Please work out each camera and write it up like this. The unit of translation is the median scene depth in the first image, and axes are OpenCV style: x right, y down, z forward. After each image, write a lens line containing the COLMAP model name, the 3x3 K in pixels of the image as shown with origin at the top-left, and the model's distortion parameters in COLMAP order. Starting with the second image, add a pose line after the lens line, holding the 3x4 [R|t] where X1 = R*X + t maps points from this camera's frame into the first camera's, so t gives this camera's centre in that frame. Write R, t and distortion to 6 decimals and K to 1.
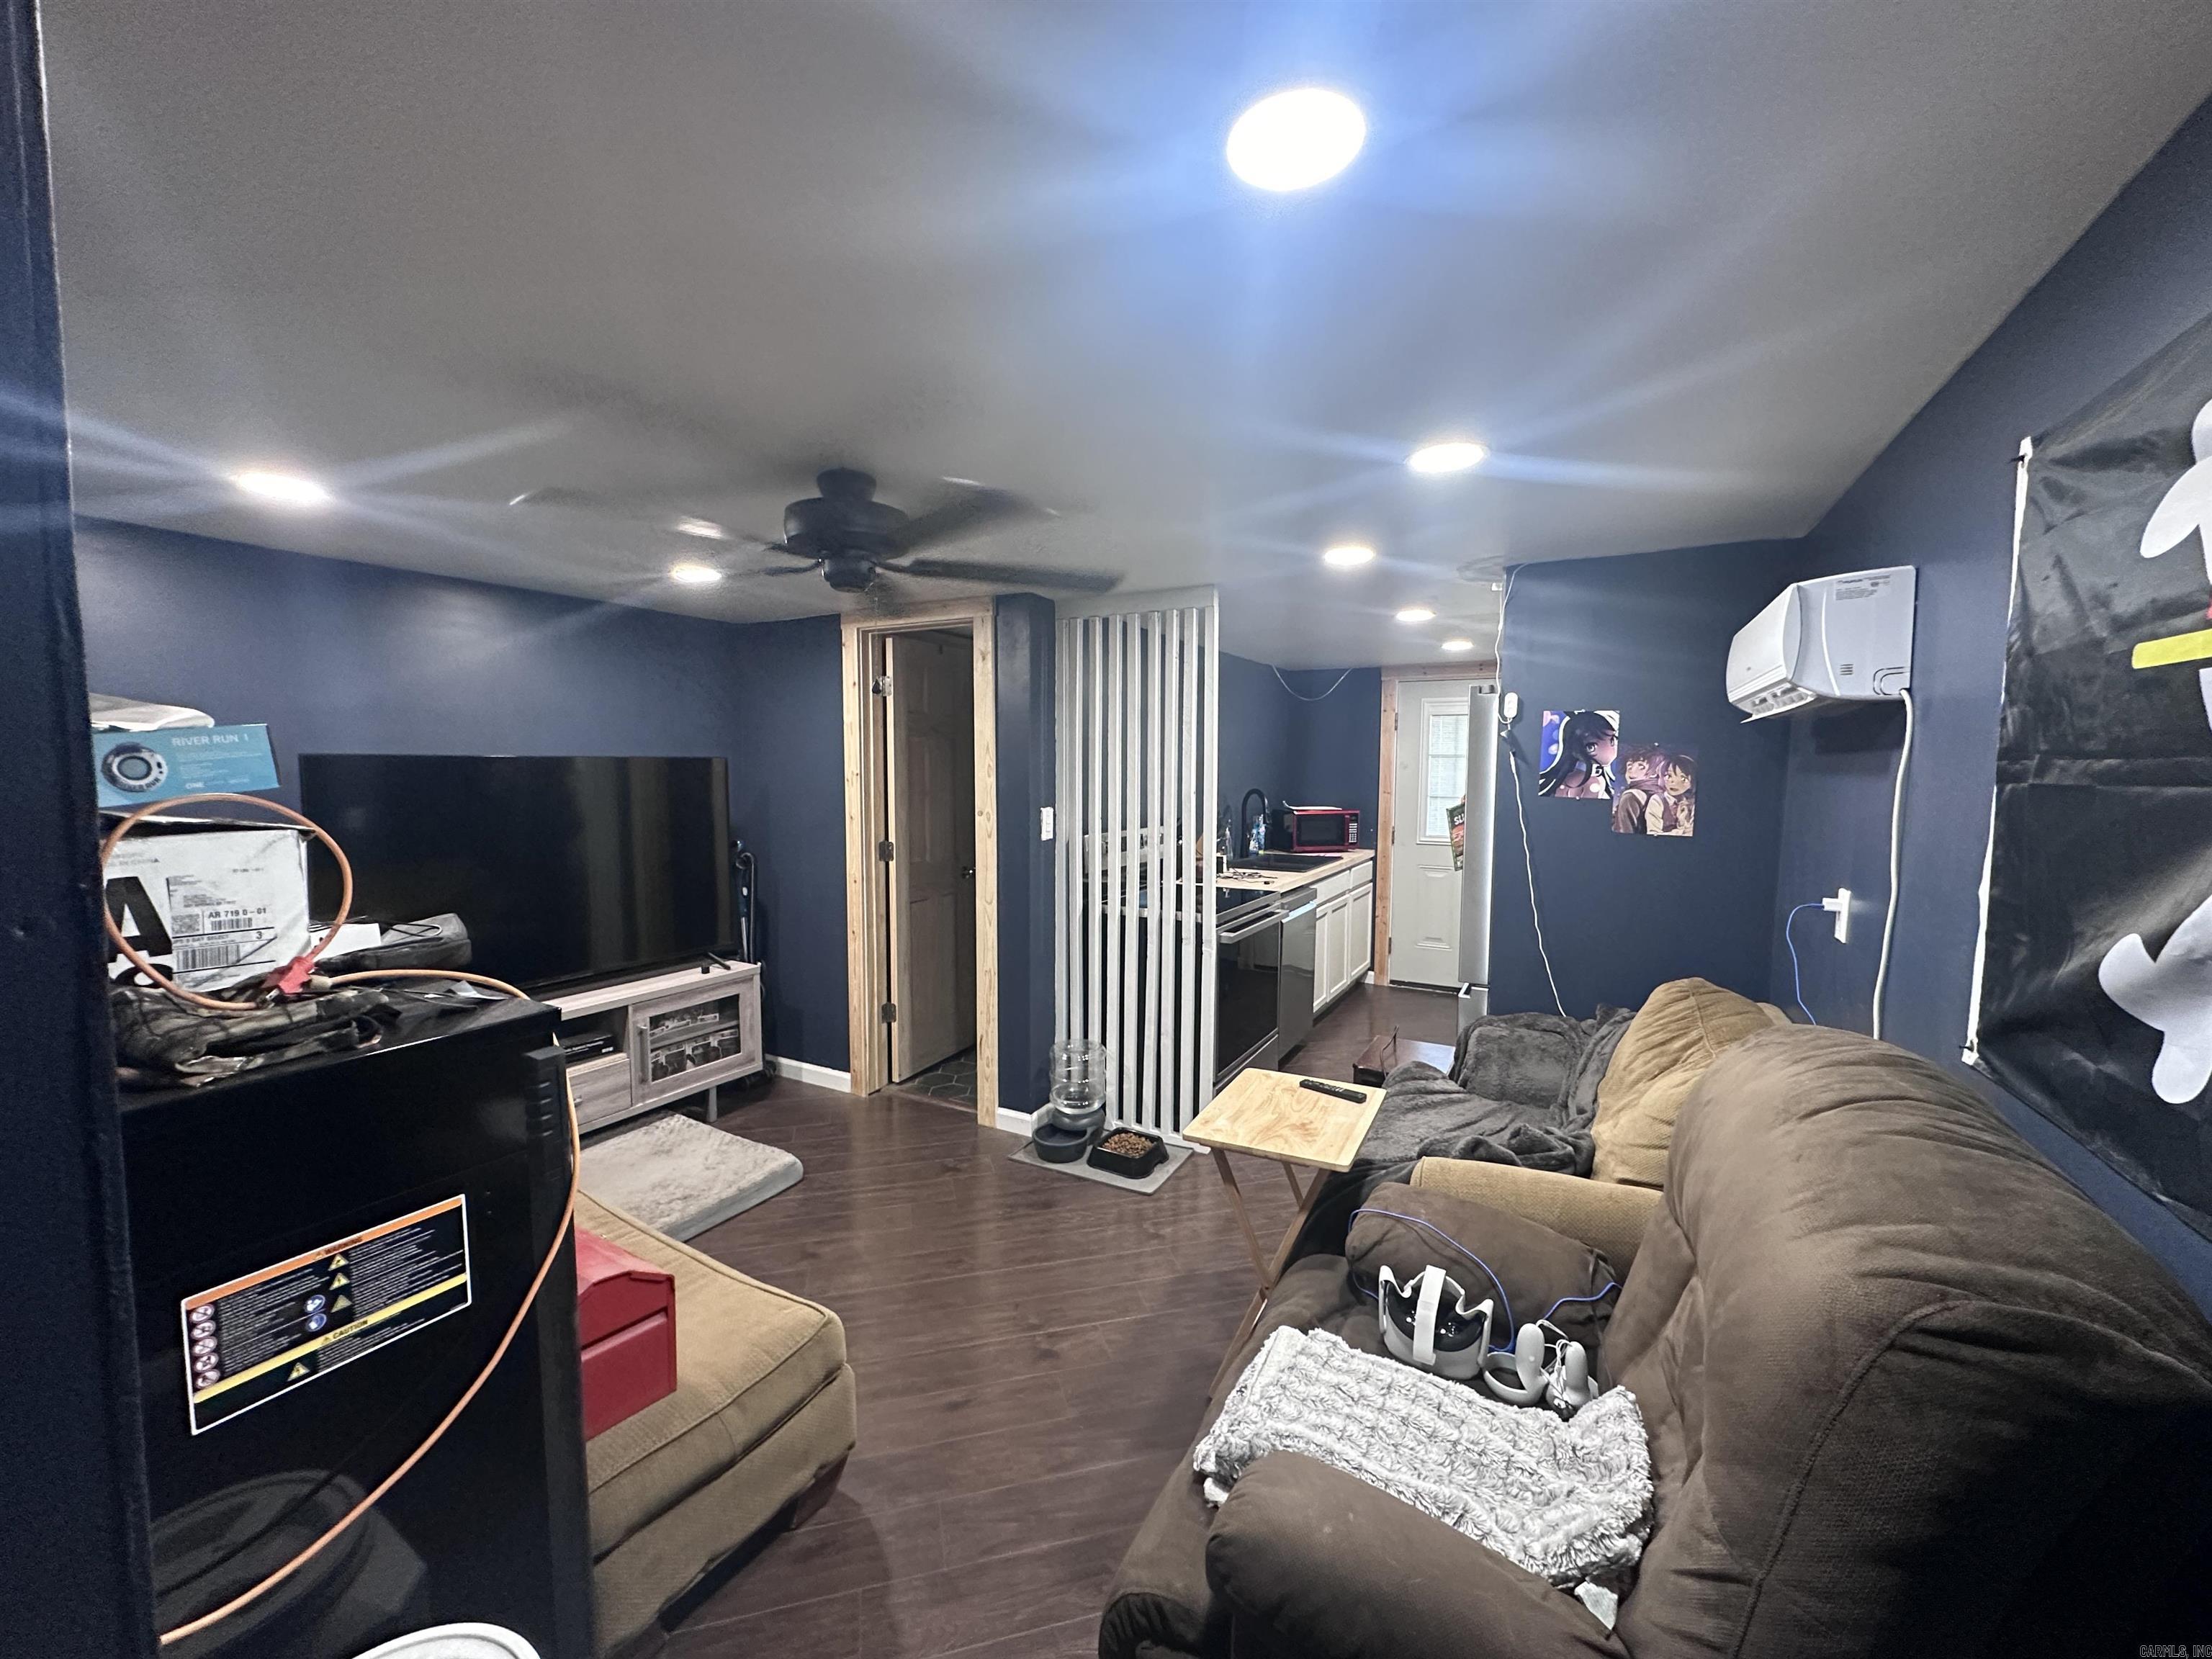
lens RADIAL K [[874.2, 0, 1103.5], [0, 874.2, 827.6], [0, 0, 1]] dist [-0.002328, -0.000273]
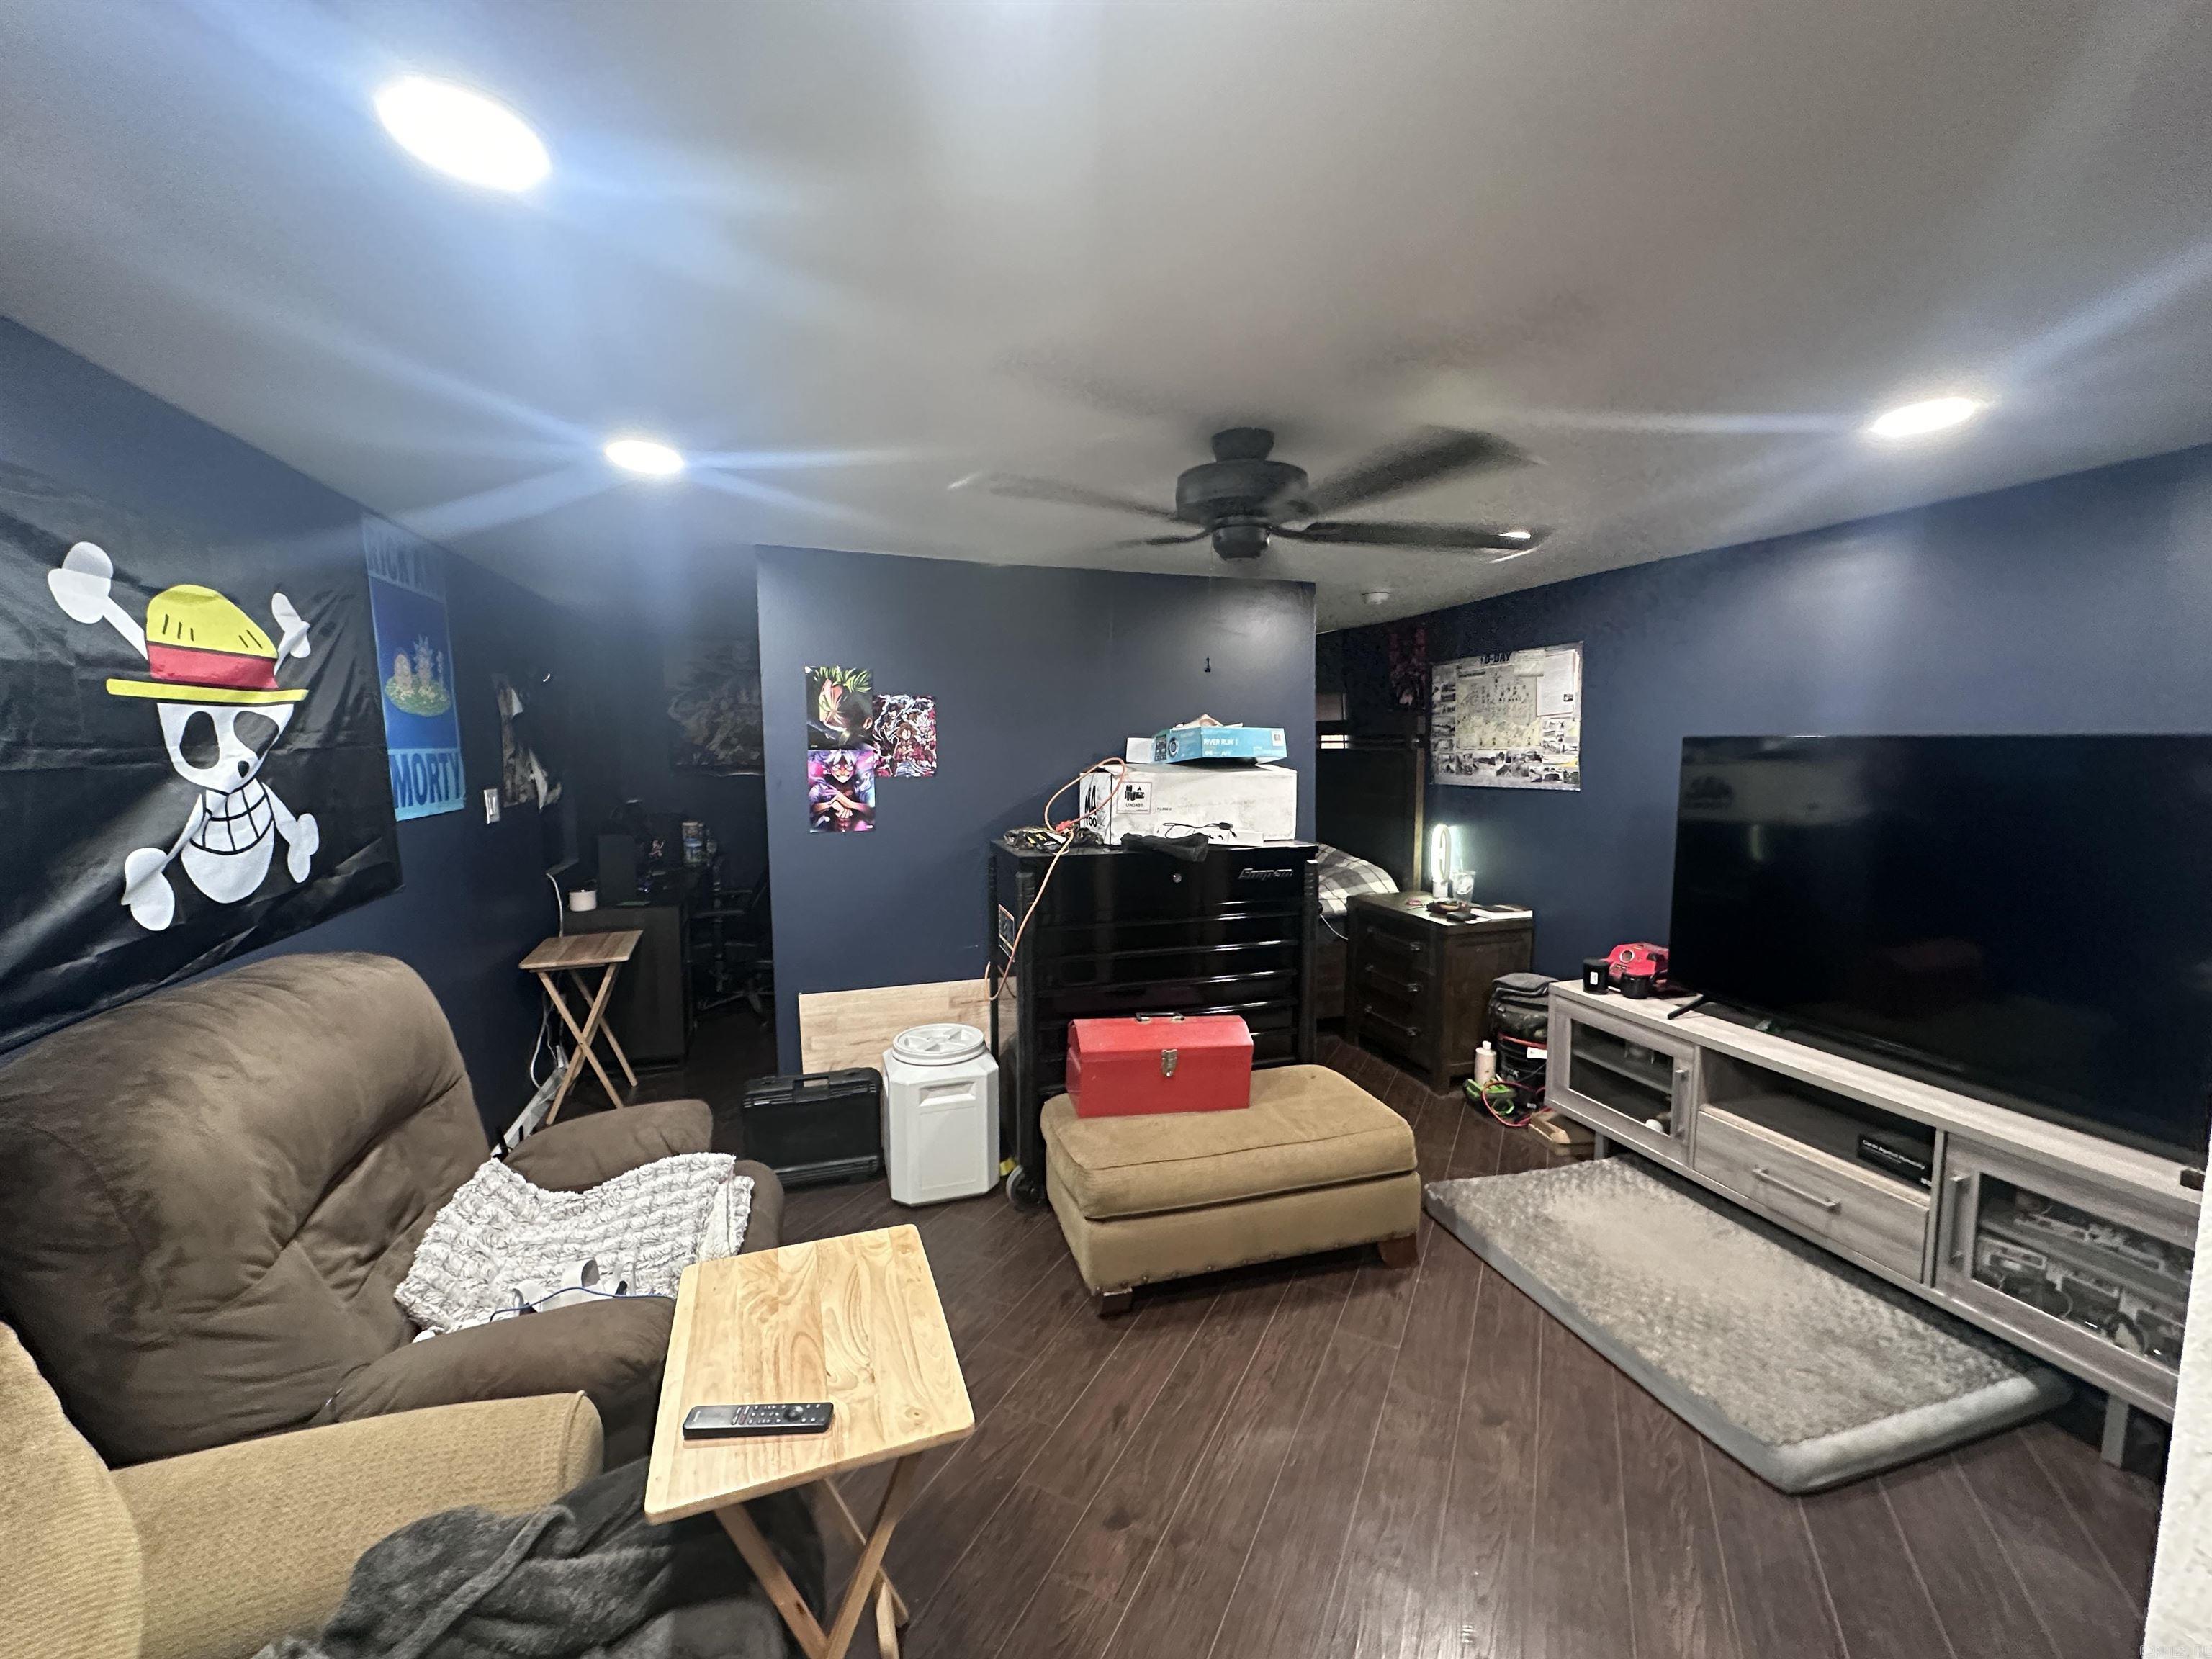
lens RADIAL K [[874.2, 0, 1103.5], [0, 874.2, 827.6], [0, 0, 1]] dist [-0.002328, -0.000273]
pose [[-0.672855, 0.075370, -0.735925, 0.306282], [-0.052273, 0.987466, 0.148924, -0.073108], [0.737926, 0.138674, -0.660481, 0.932039]]
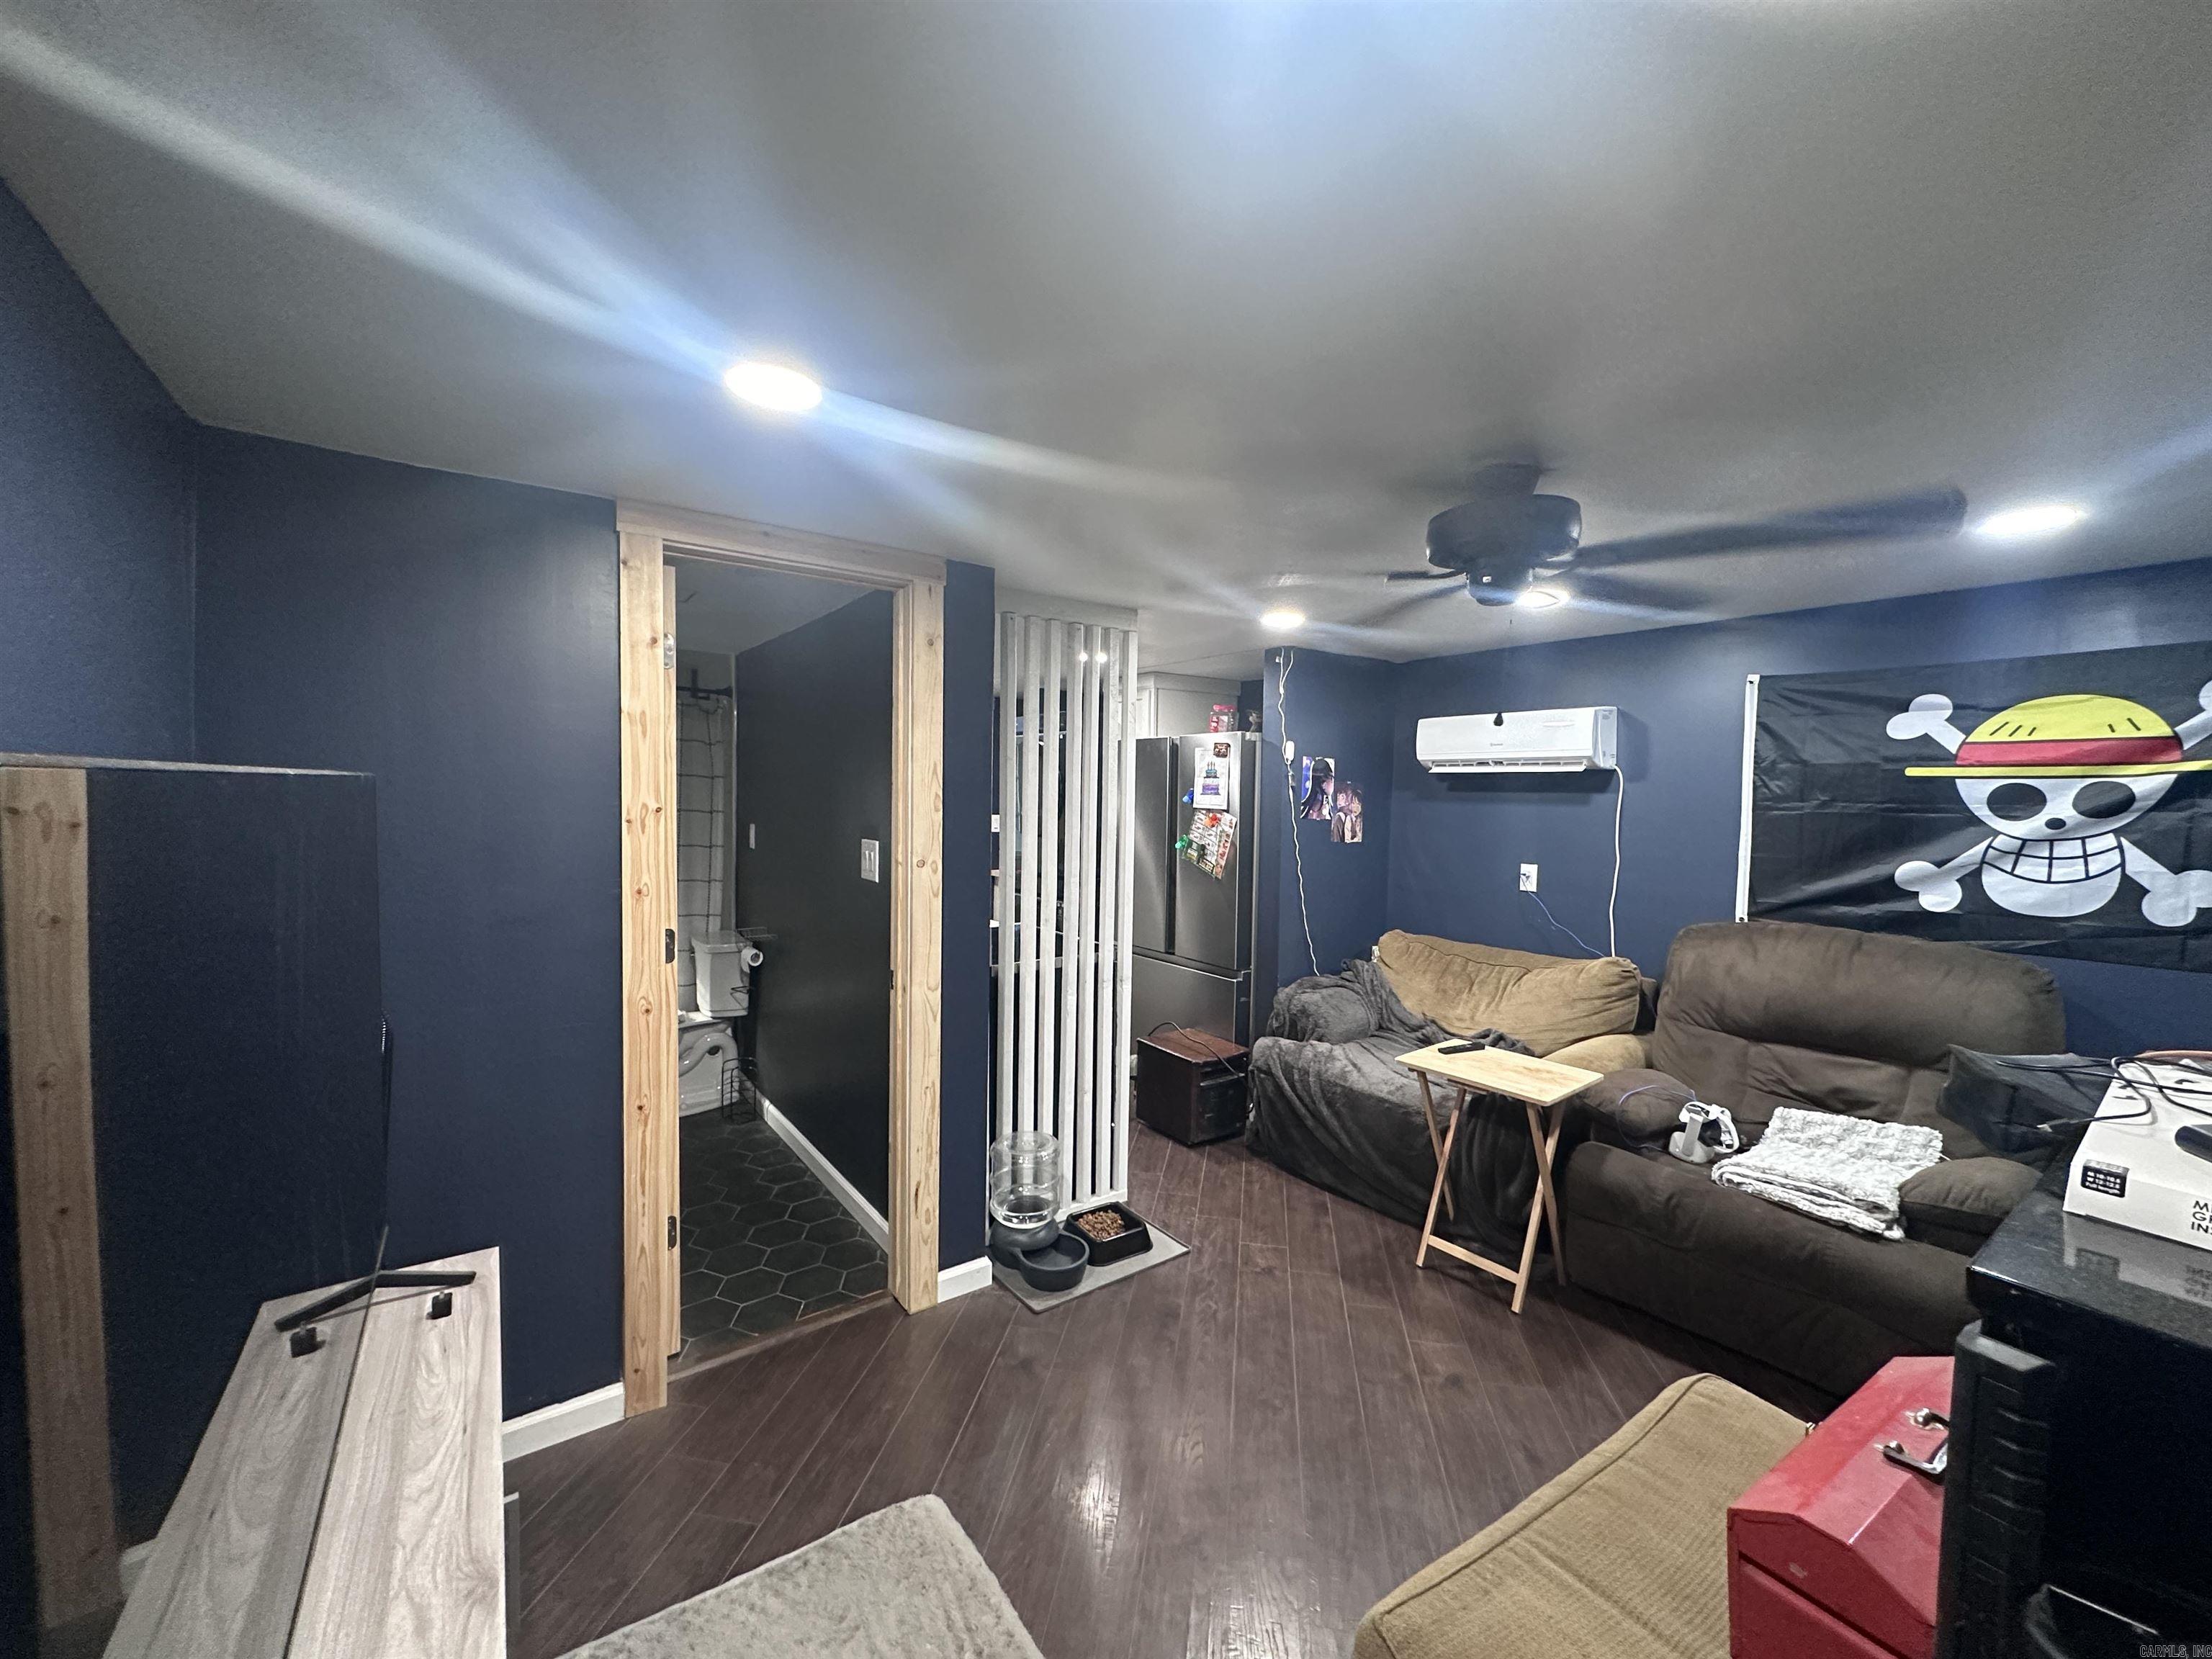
lens RADIAL K [[874.2, 0, 1103.5], [0, 874.2, 827.6], [0, 0, 1]] dist [-0.002328, -0.000273]
pose [[0.423344, -0.034701, 0.905304, -0.749829], [0.050881, 0.998600, 0.014484, -0.049560], [-0.904539, 0.039931, 0.424516, 0.605117]]
